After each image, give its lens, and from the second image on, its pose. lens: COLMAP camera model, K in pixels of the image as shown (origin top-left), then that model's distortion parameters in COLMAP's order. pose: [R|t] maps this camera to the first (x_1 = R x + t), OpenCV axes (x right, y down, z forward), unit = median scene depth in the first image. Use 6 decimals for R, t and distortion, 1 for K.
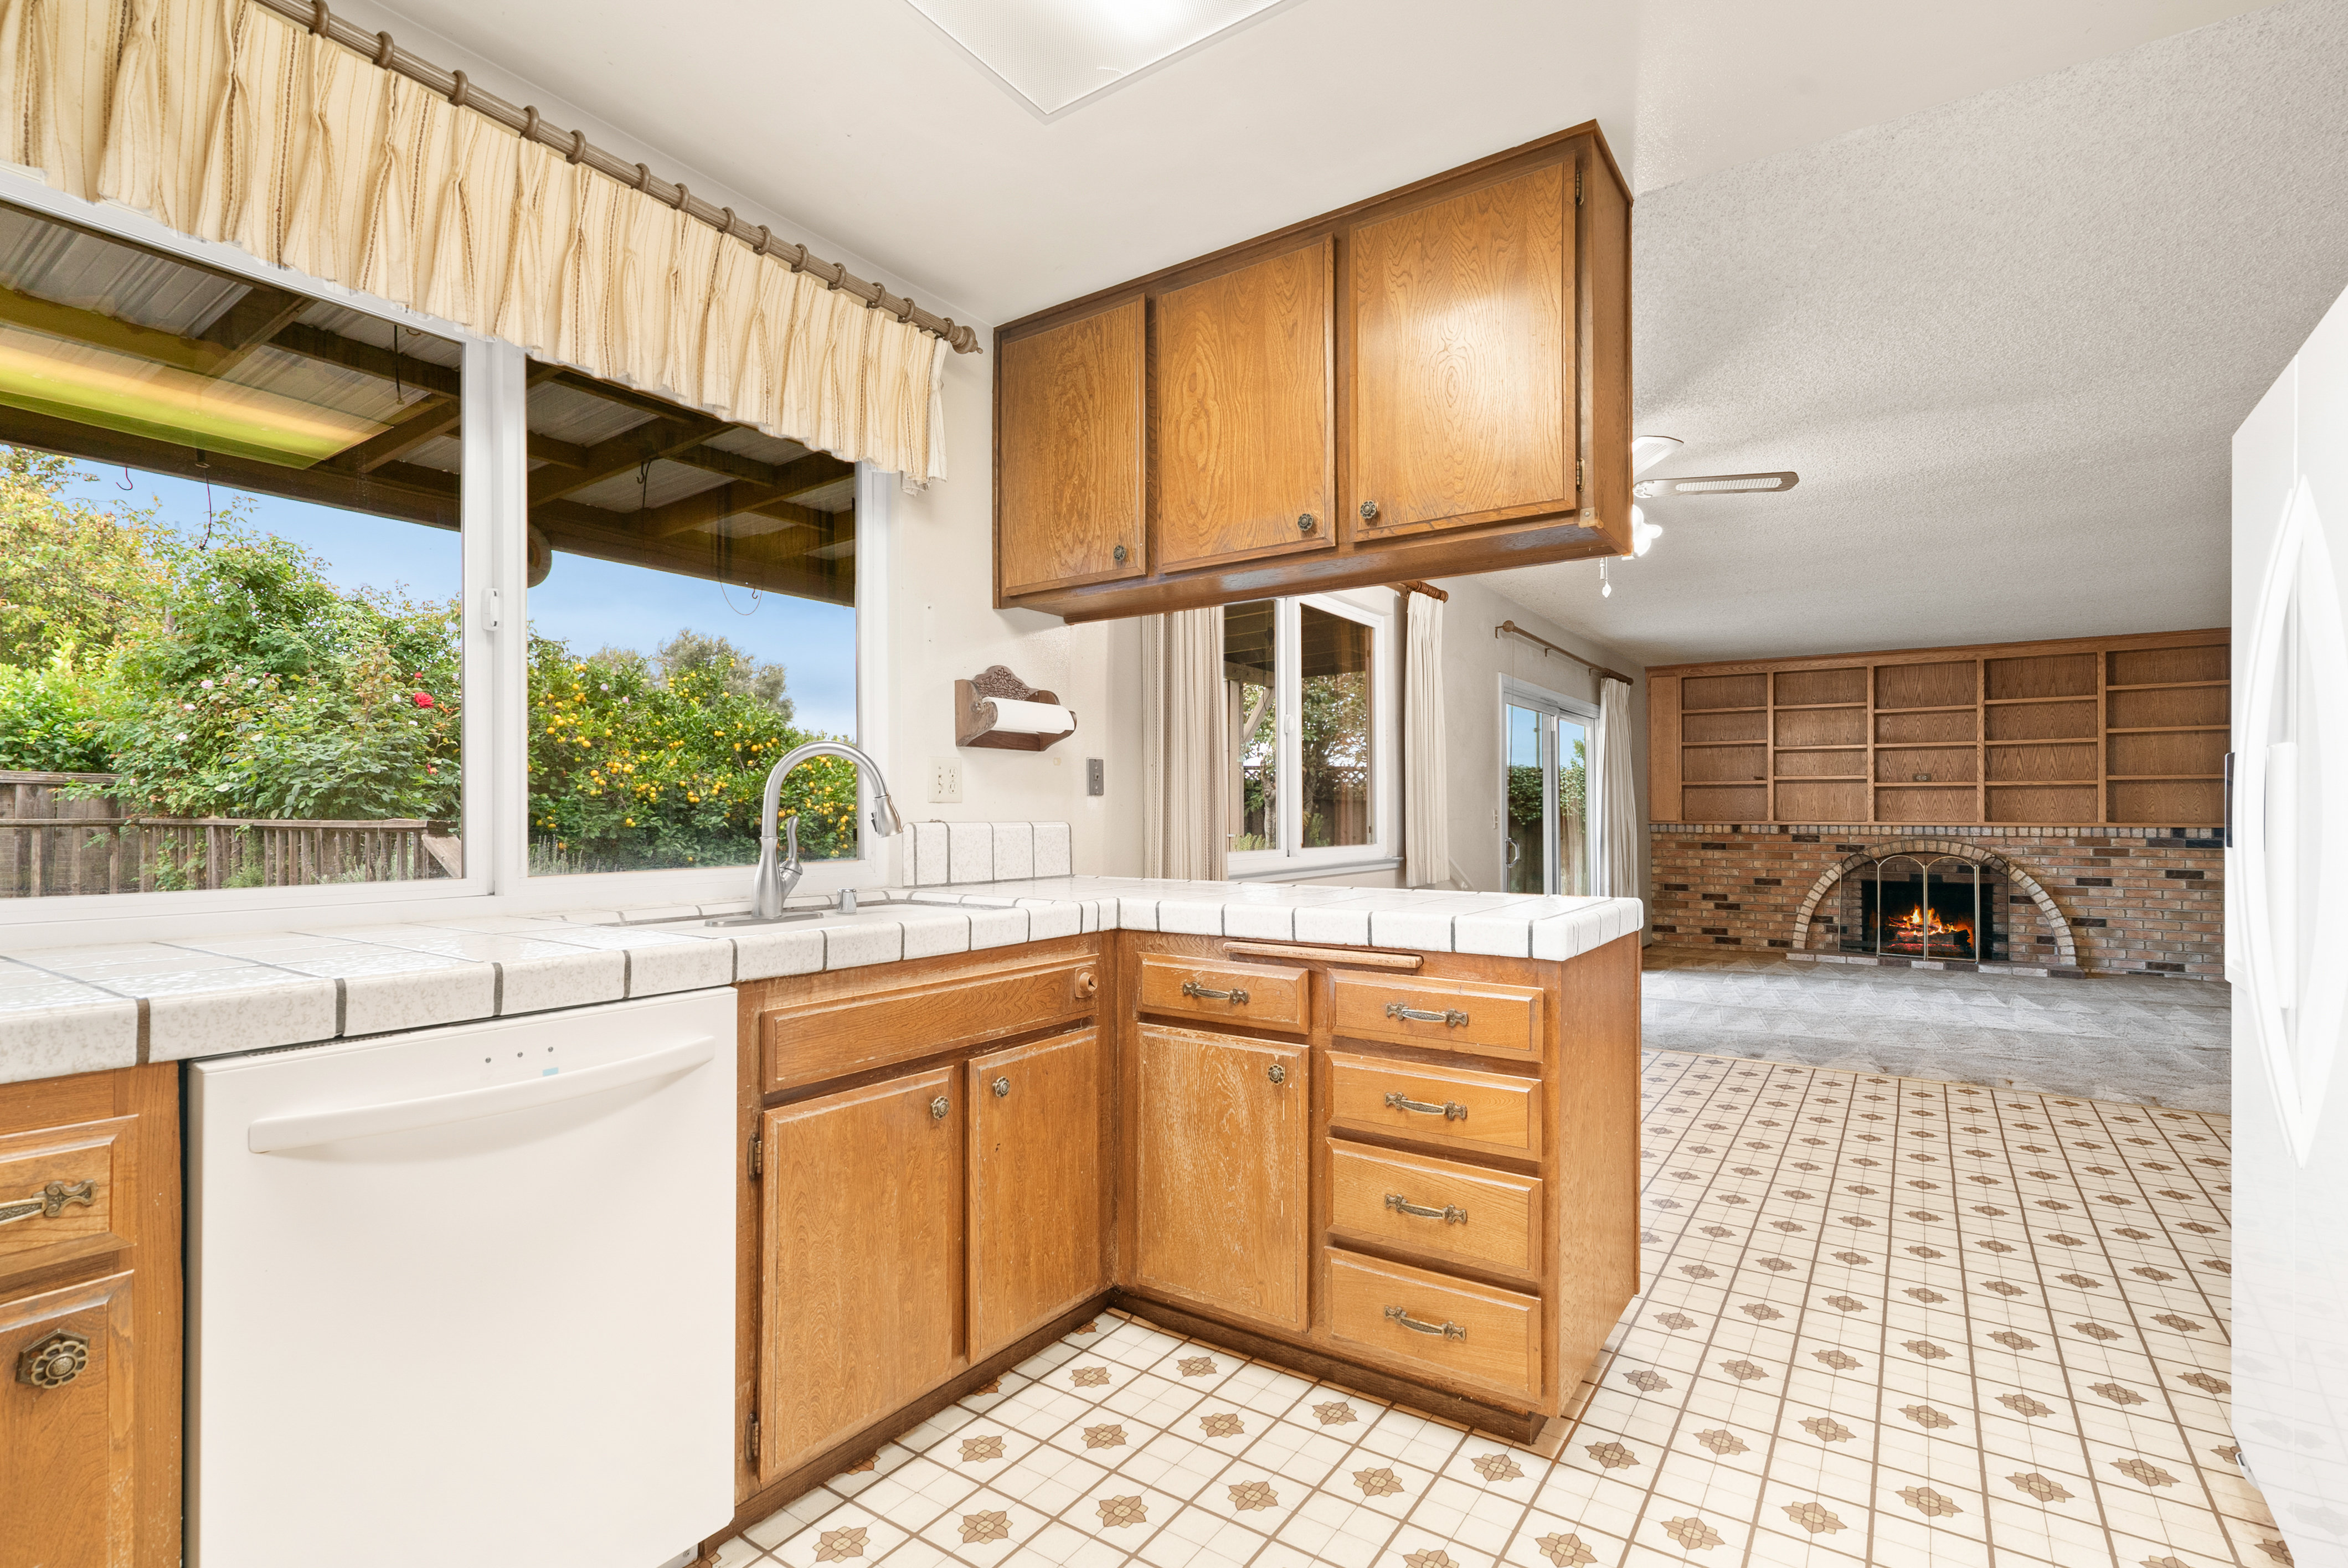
lens RADIAL K [[1082.8, 0, 1165.2], [0, 1082.8, 799.1], [0, 0, 1]] dist [-0.005830, 0.000130]
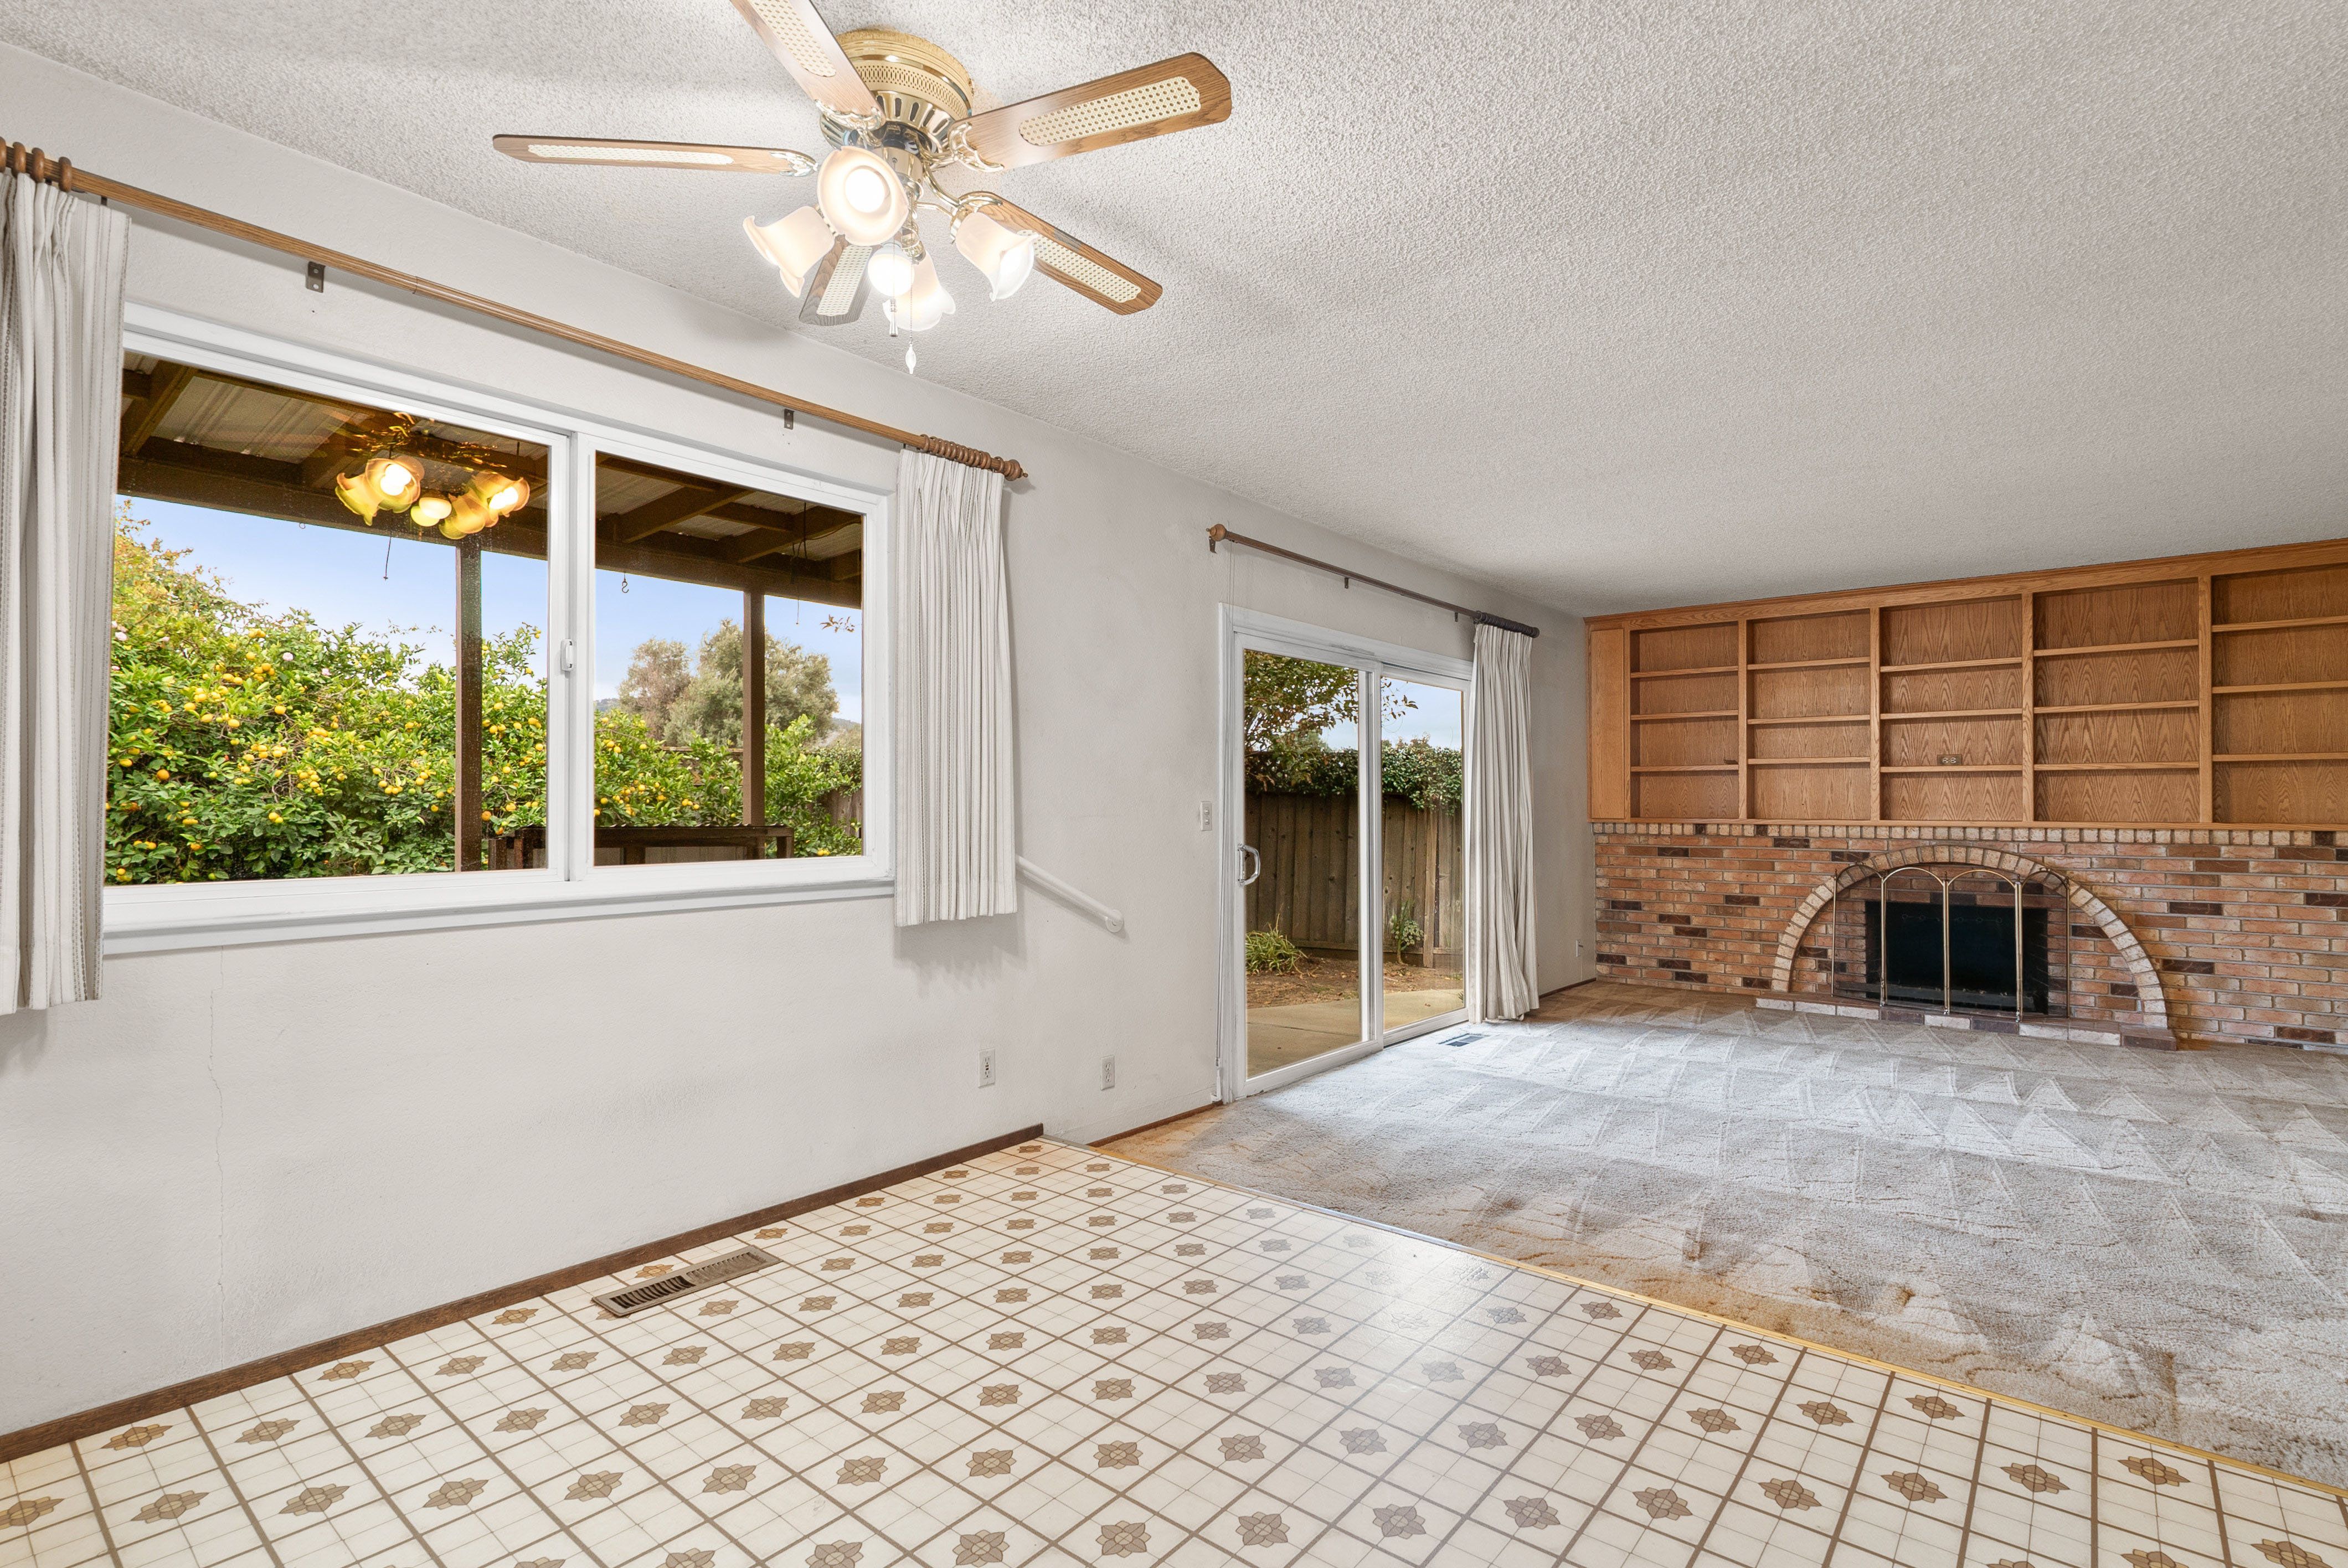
lens RADIAL K [[1082.8, 0, 1191.3], [0, 1082.8, 787.4], [0, 0, 1]] dist [-0.005830, 0.000130]
pose [[0.995675, 0.000043, -0.092903, 0.265818], [-0.000642, 0.999979, -0.006416, 0.003549], [0.092901, 0.006448, 0.995654, 0.234486]]
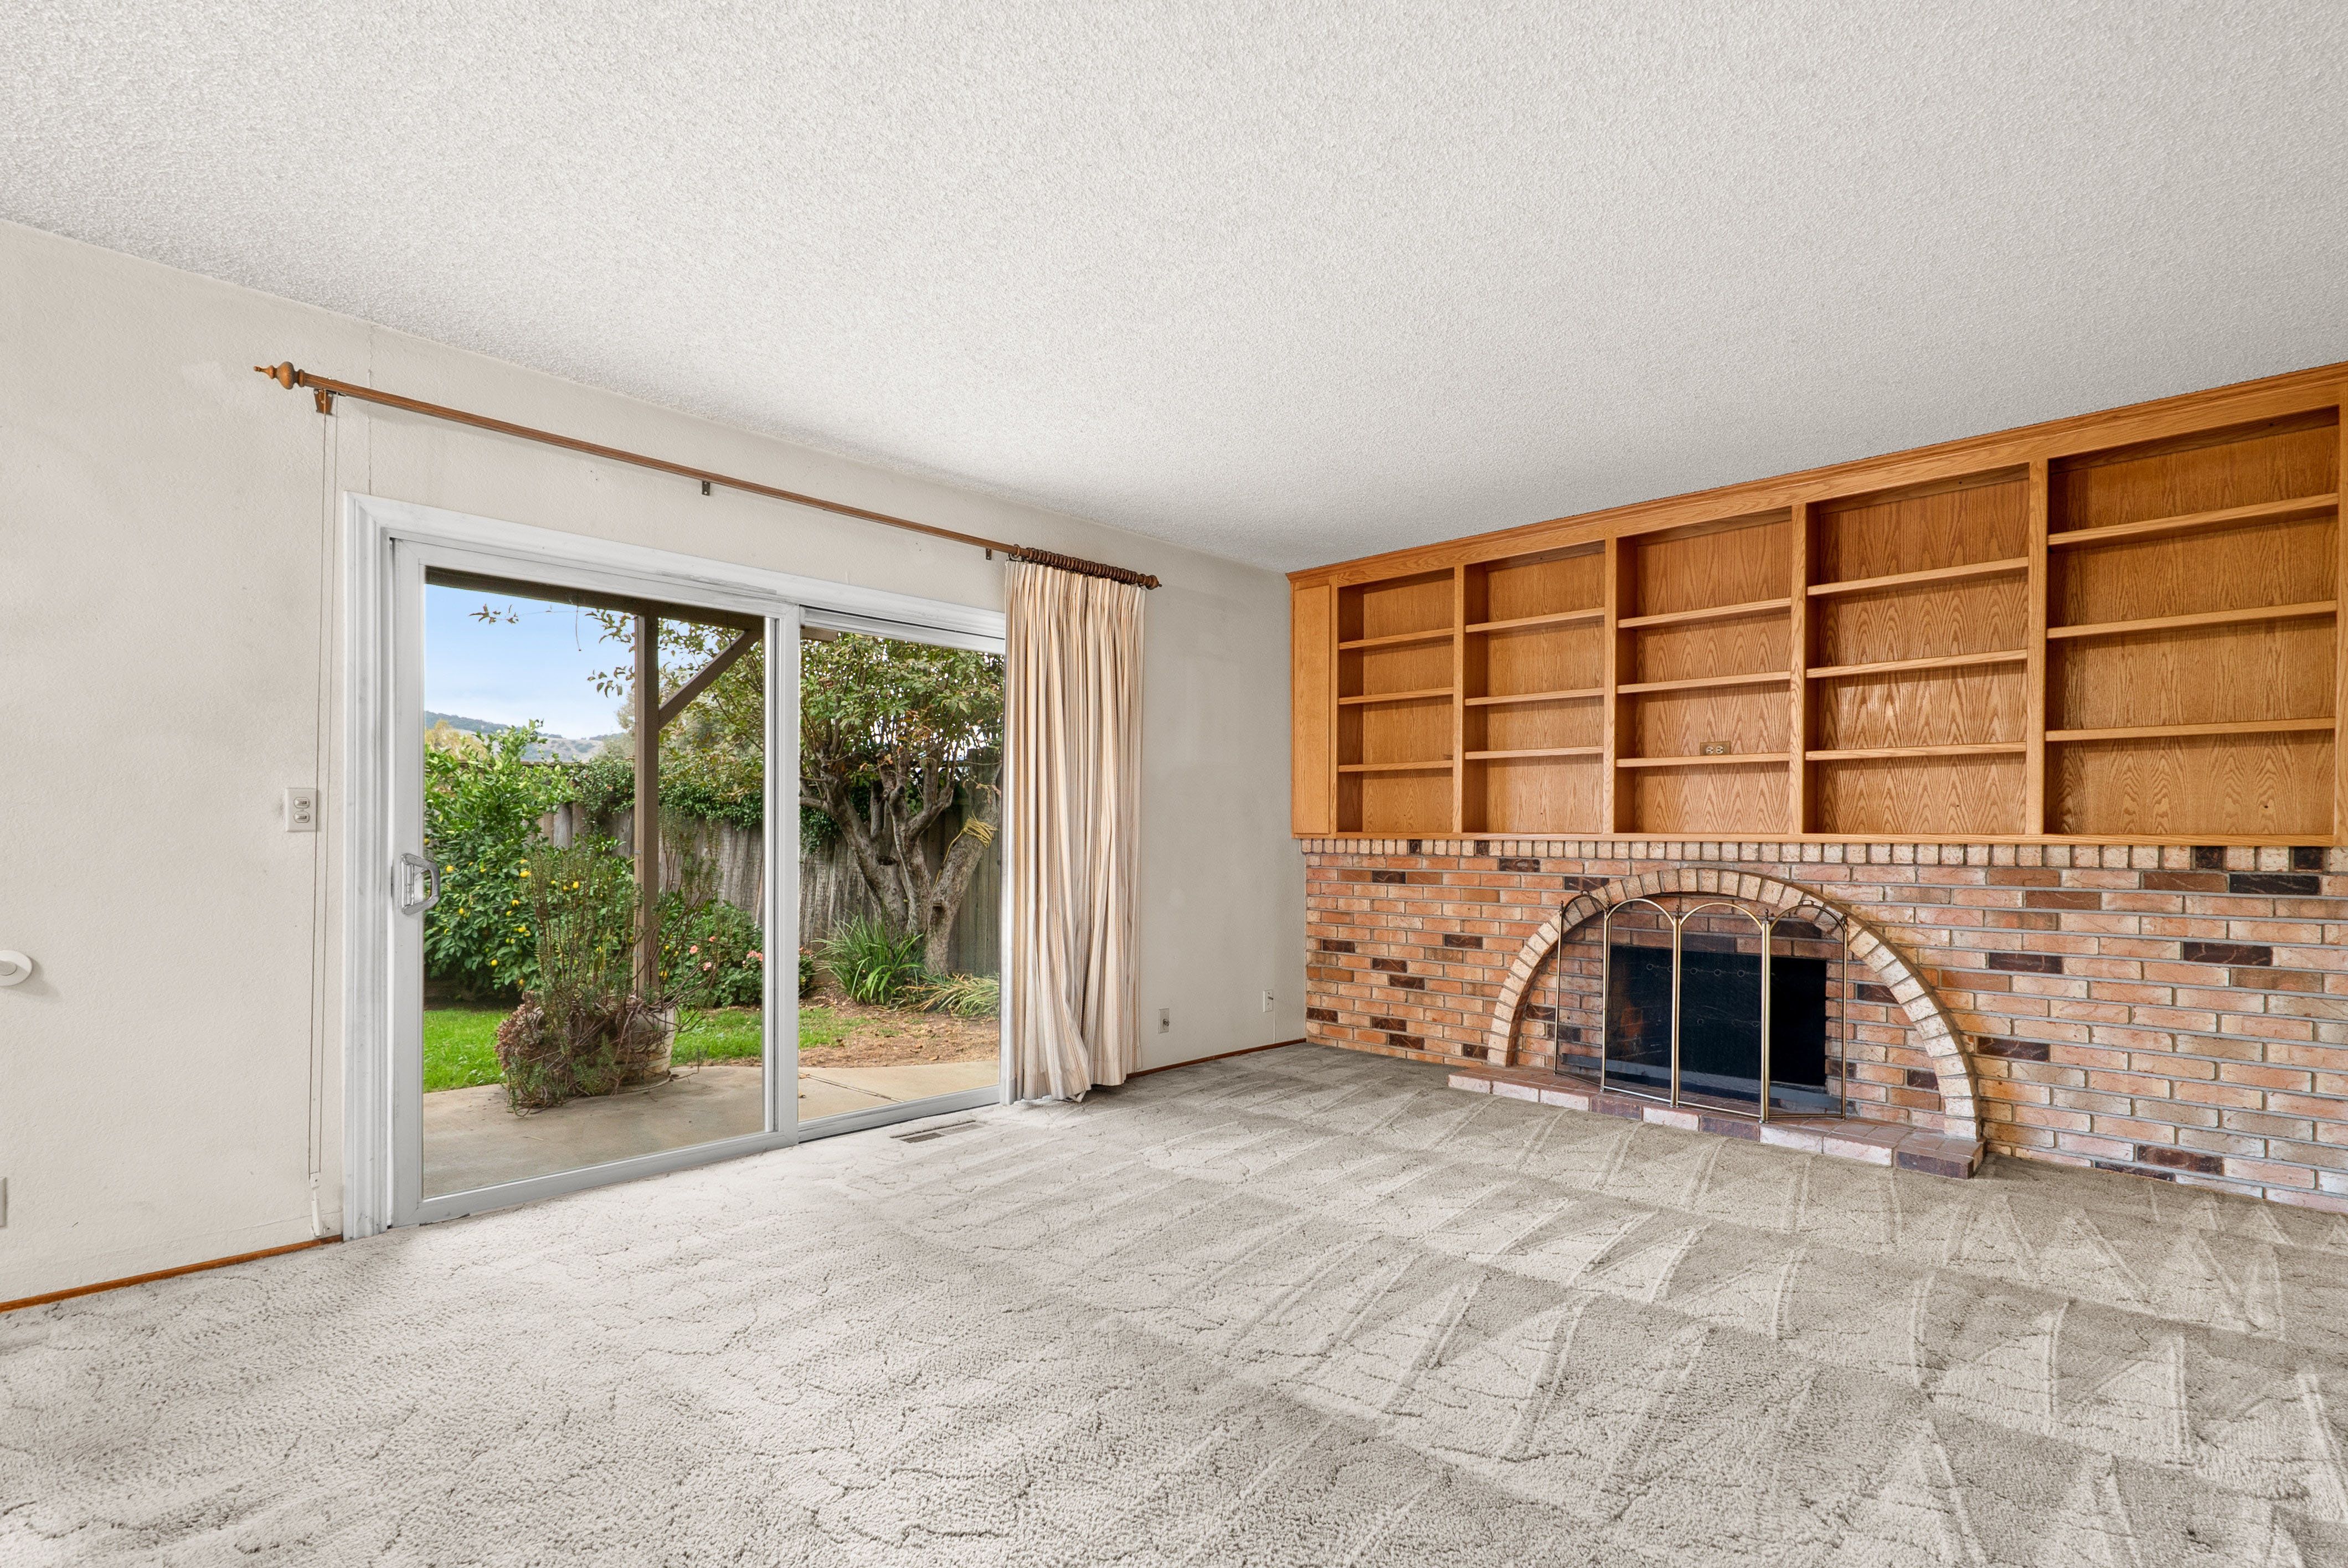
lens RADIAL K [[1082.8, 0, 1186.0], [0, 1082.8, 832.3], [0, 0, 1]] dist [-0.005830, 0.000130]
pose [[0.985051, 0.003312, -0.172229, 0.551196], [-0.001943, 0.999965, 0.008120, 0.016514], [0.172250, -0.007664, 0.985023, 0.452340]]
